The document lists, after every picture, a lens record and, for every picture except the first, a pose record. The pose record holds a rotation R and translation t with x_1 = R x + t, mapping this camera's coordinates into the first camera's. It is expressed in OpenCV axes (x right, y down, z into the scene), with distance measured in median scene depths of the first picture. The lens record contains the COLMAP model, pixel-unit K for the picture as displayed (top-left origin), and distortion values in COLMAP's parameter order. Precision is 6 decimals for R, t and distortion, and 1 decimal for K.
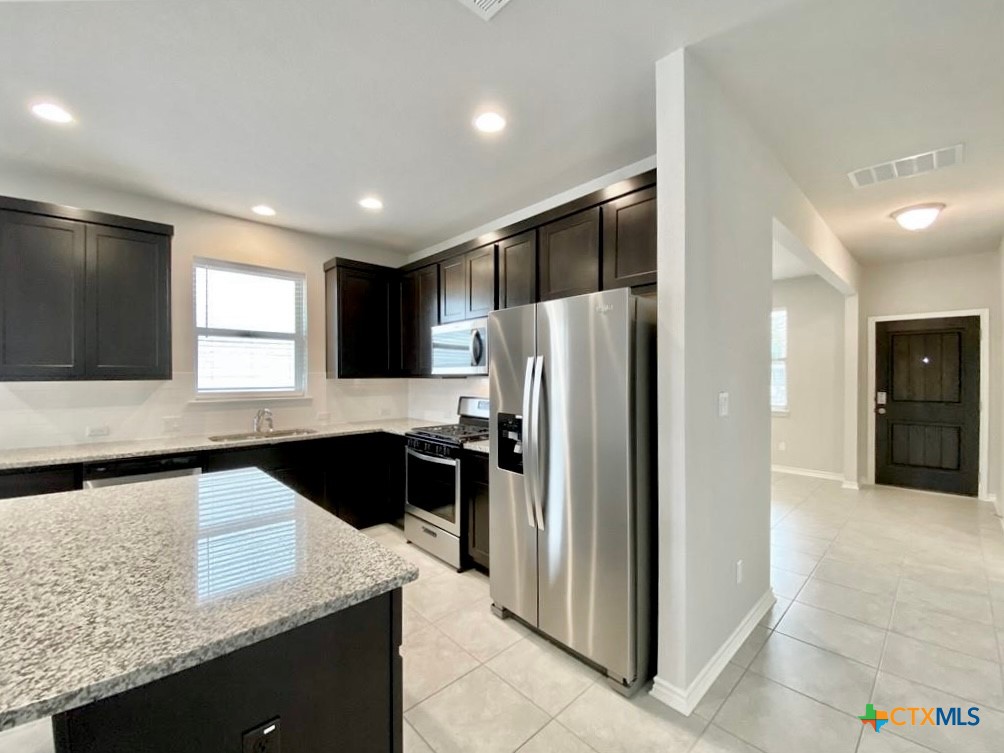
lens RADIAL K [[414.8, 0, 502.0], [0, 414.8, 376.5], [0, 0, 1]] dist [0.017640, -0.018663]
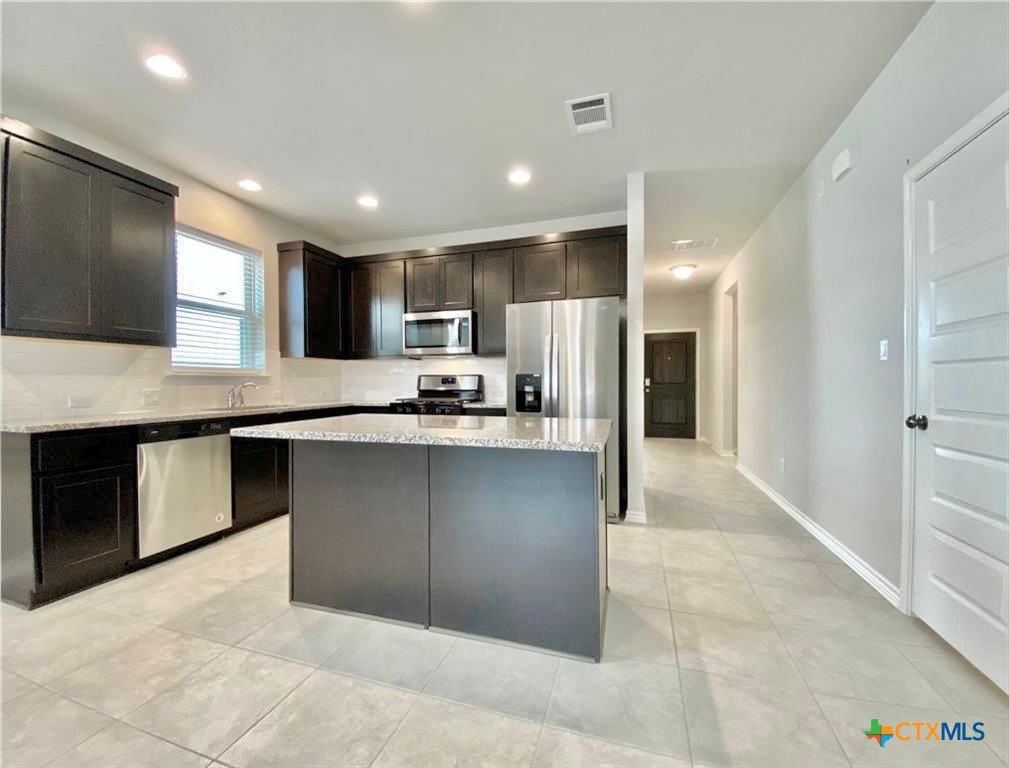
lens RADIAL K [[420.8, 0, 498.9], [0, 420.8, 386.7], [0, 0, 1]] dist [-0.000515, -0.000376]
pose [[0.874249, -0.008155, 0.485410, -0.534588], [0.004967, 0.999957, 0.007854, 0.081801], [-0.485453, -0.004456, 0.874251, -0.181028]]
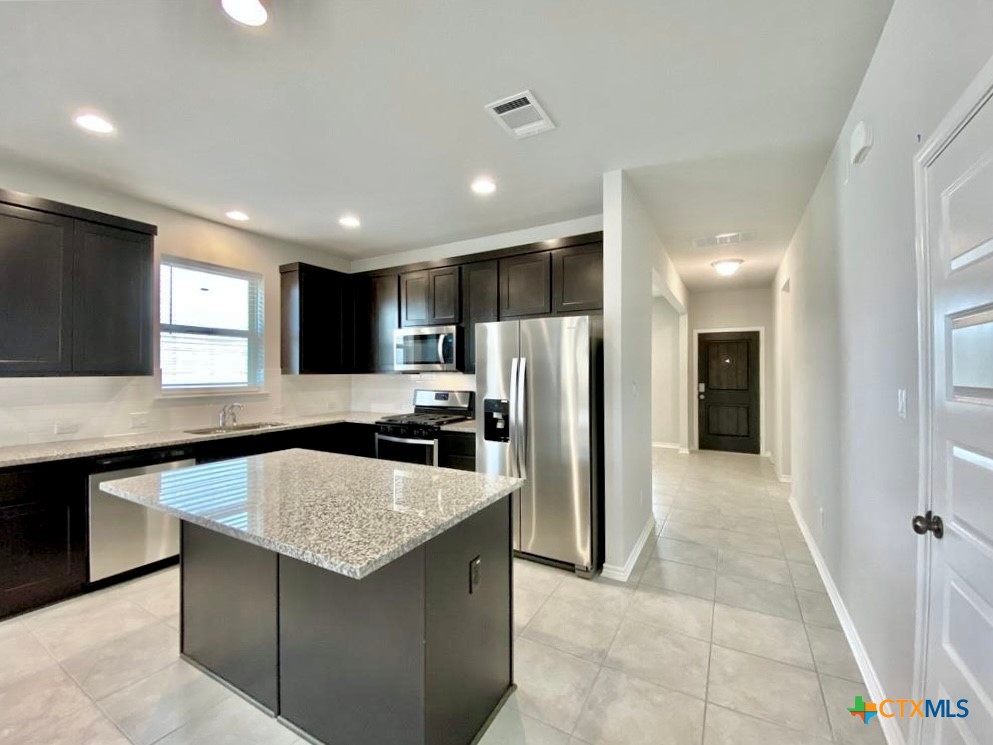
lens RADIAL K [[414.8, 0, 495.6], [0, 414.8, 367.8], [0, 0, 1]] dist [0.016083, -0.014051]
pose [[0.954326, 0.002349, 0.298760, -0.257181], [0.001330, 0.999926, -0.012111, 0.001519], [-0.298766, 0.011955, 0.954252, -0.199788]]
